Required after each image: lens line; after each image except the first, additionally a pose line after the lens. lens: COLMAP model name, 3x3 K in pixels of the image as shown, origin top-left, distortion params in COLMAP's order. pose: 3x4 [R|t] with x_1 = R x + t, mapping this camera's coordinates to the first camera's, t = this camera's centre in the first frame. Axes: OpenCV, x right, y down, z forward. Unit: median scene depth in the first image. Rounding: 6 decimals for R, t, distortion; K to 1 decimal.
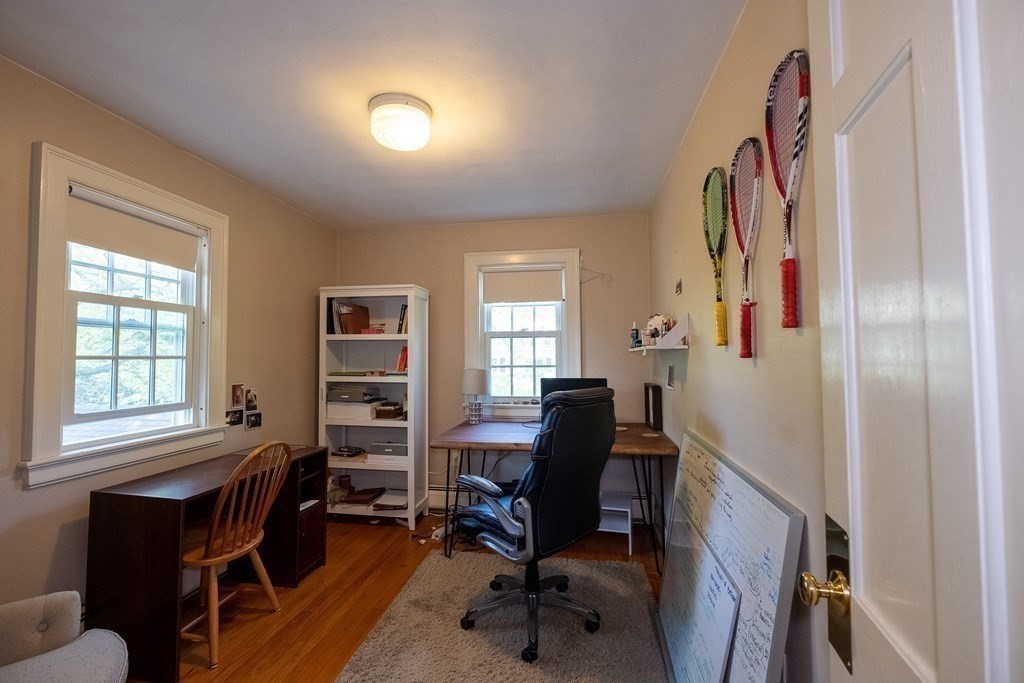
lens RADIAL K [[452.1, 0, 512.0], [0, 452.1, 341.5], [0, 0, 1]] dist [0.001179, 0.000151]
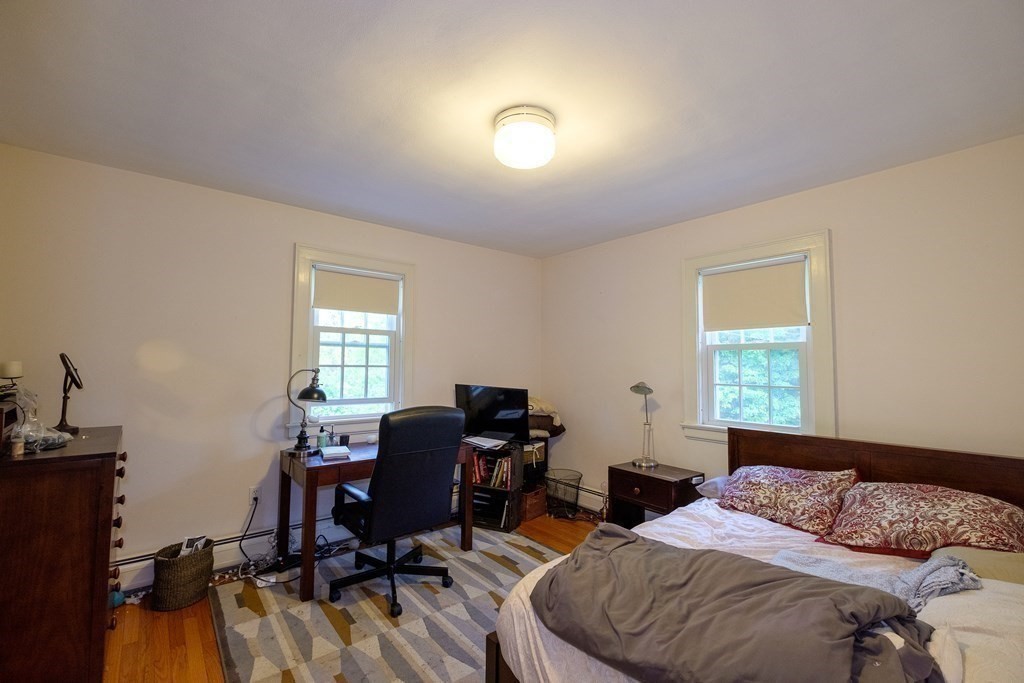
lens RADIAL K [[434.0, 0, 512.0], [0, 434.0, 341.5], [0, 0, 1]] dist [-0.000535, -0.000030]
pose [[0.741327, -0.038536, -0.670037, 0.625063], [0.016510, 0.999095, -0.039195, 0.022904], [0.670941, 0.017994, 0.741292, 0.234603]]
